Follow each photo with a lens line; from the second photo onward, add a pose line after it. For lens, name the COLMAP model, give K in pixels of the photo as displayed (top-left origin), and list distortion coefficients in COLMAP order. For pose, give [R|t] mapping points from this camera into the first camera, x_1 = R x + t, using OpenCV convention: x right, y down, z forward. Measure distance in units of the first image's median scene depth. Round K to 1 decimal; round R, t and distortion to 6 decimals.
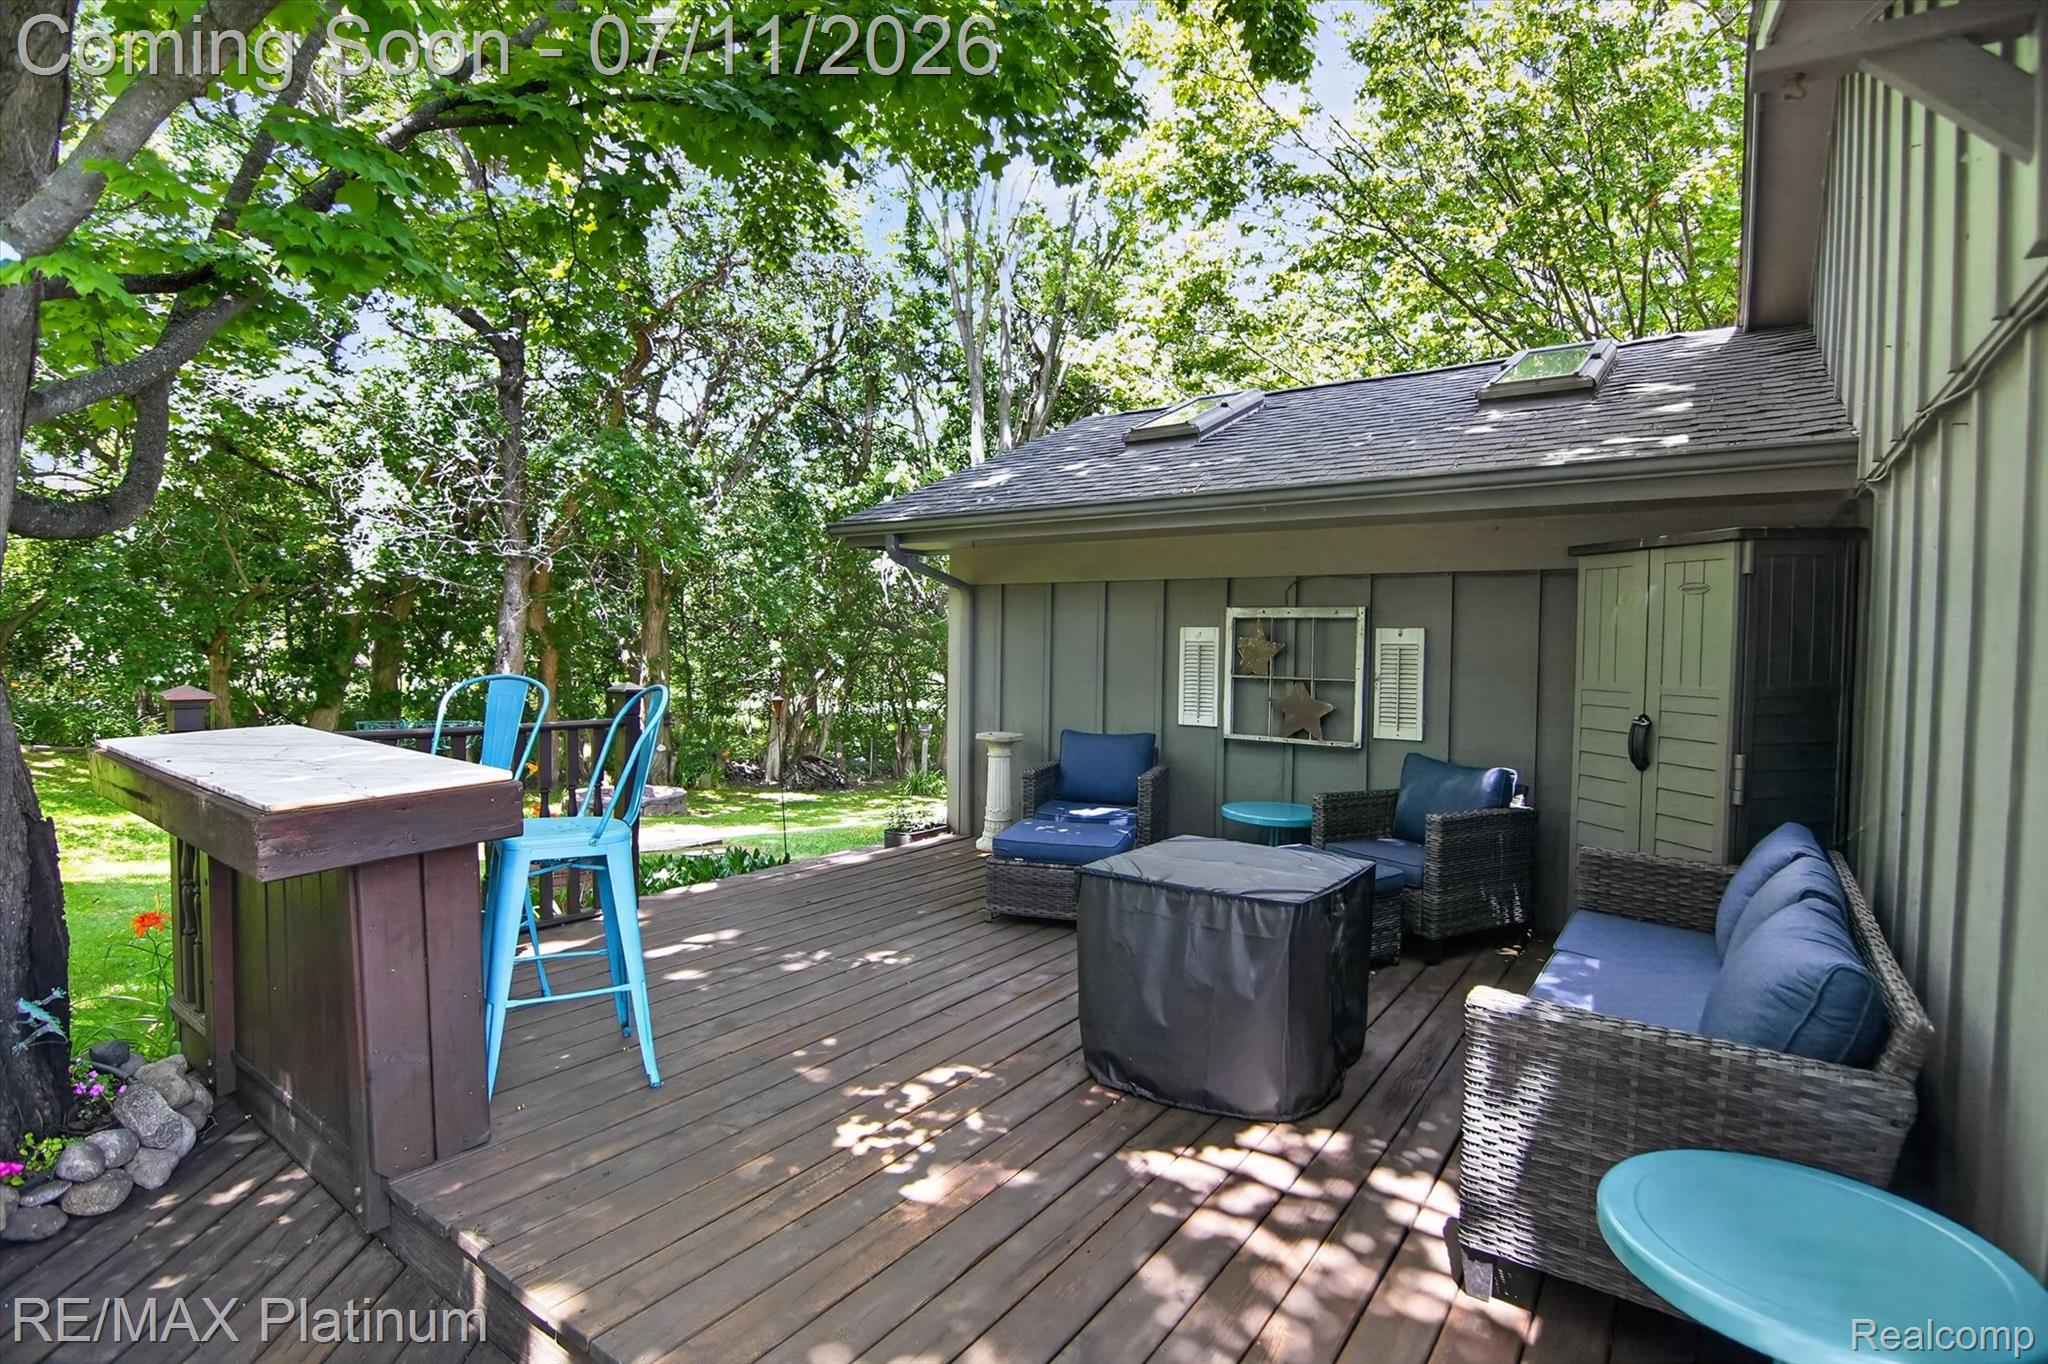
lens RADIAL K [[977.8, 0, 1028.0], [0, 977.8, 661.2], [0, 0, 1]] dist [-0.008317, -0.008790]
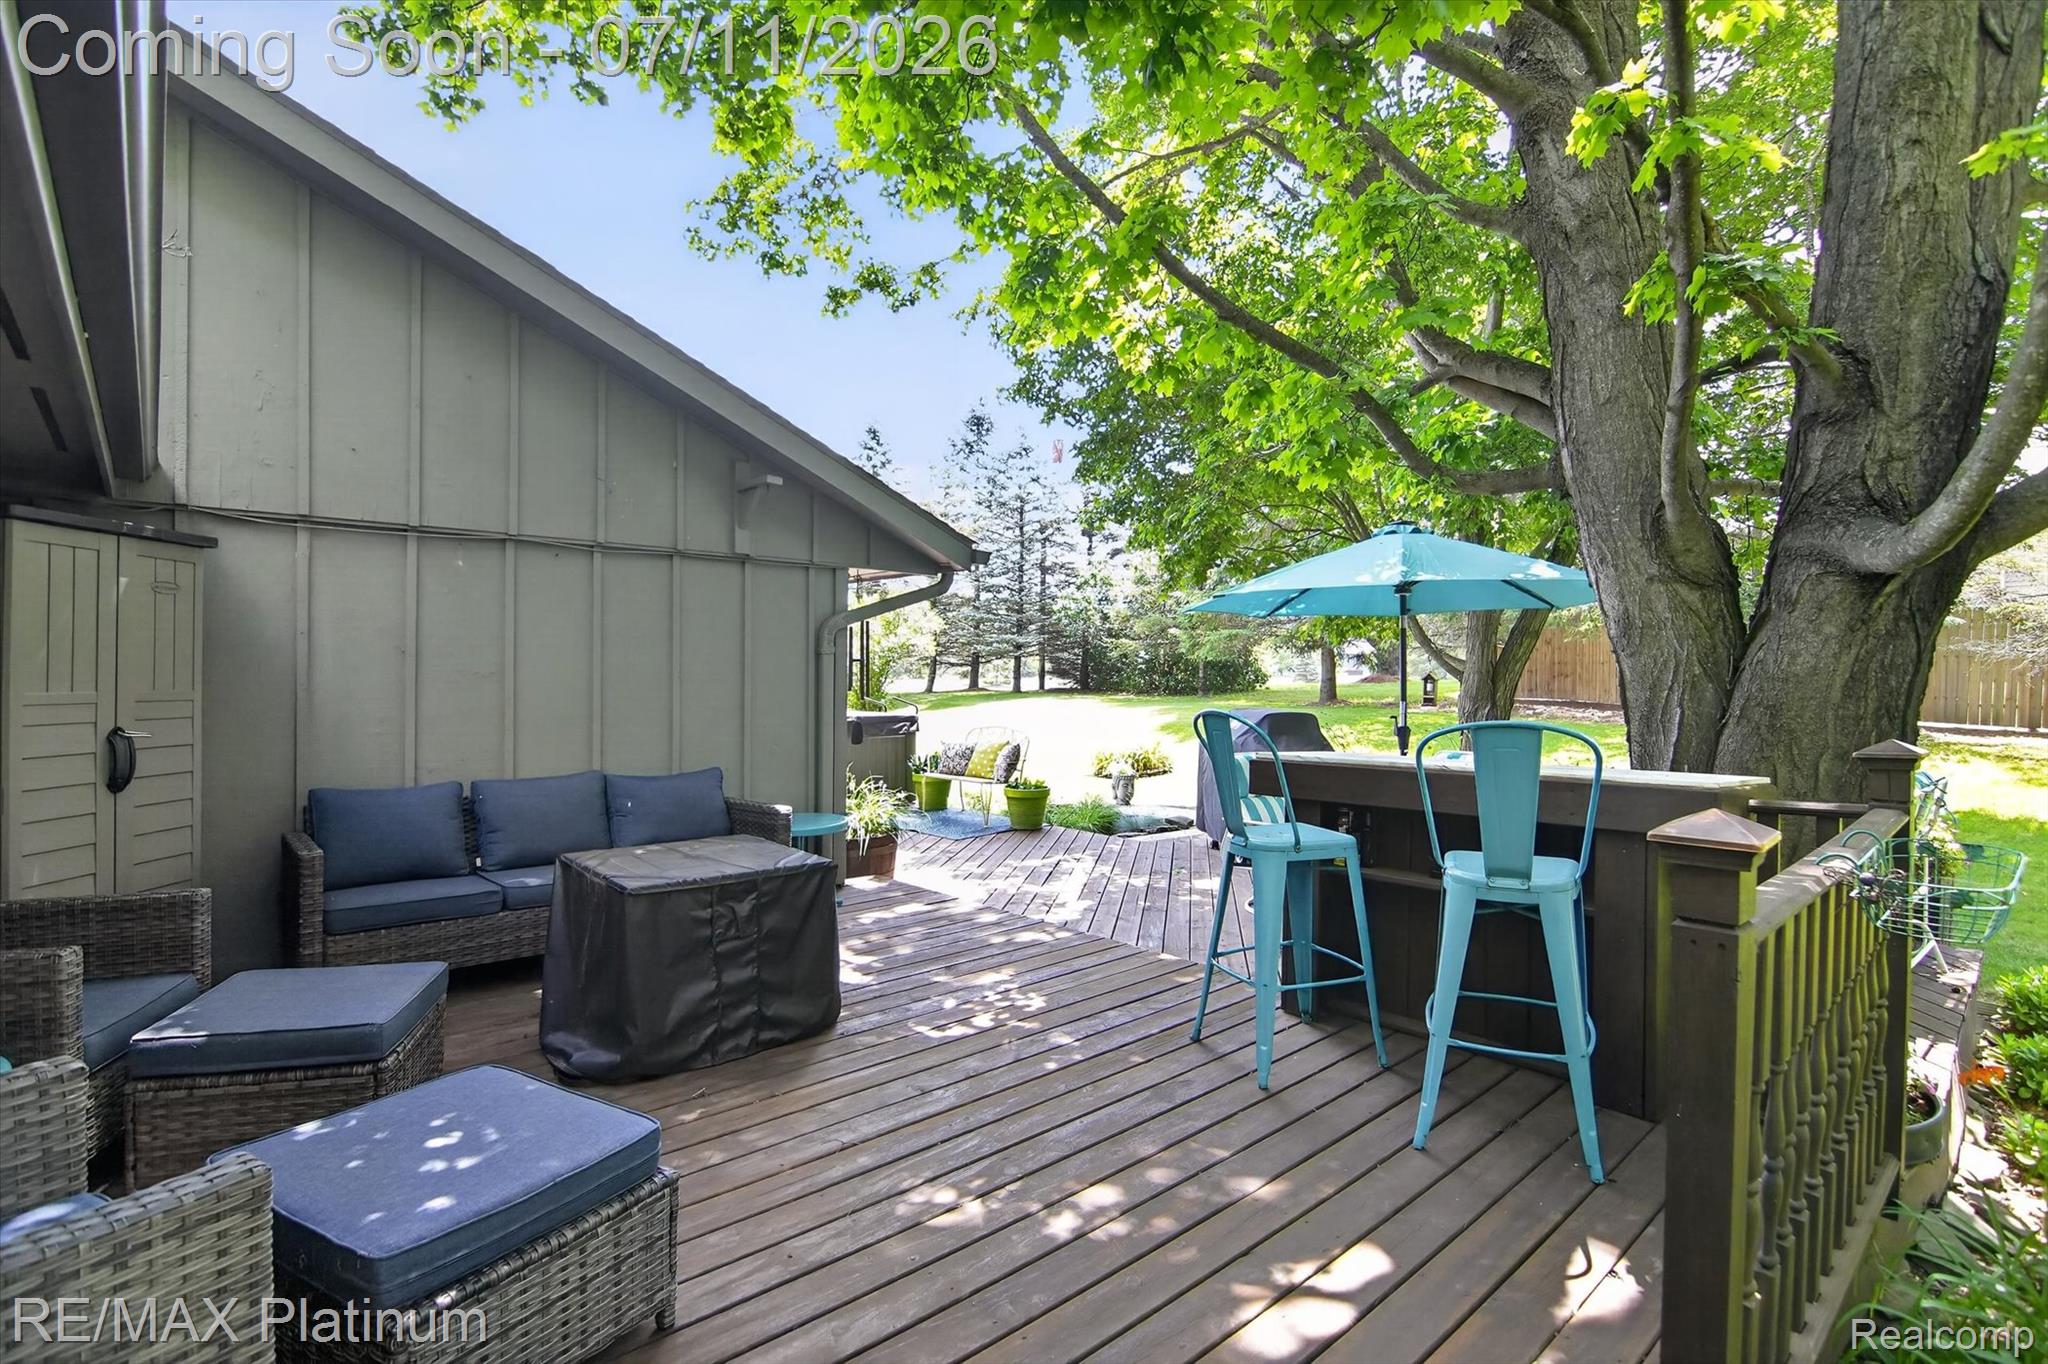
lens RADIAL K [[977.8, 0, 1029.4], [0, 977.8, 681.0], [0, 0, 1]] dist [-0.008317, -0.008790]
pose [[-0.973679, -0.026277, 0.226405, -0.043268], [-0.020072, 0.999358, 0.029664, -0.003502], [-0.227039, 0.024339, -0.973581, 0.213686]]
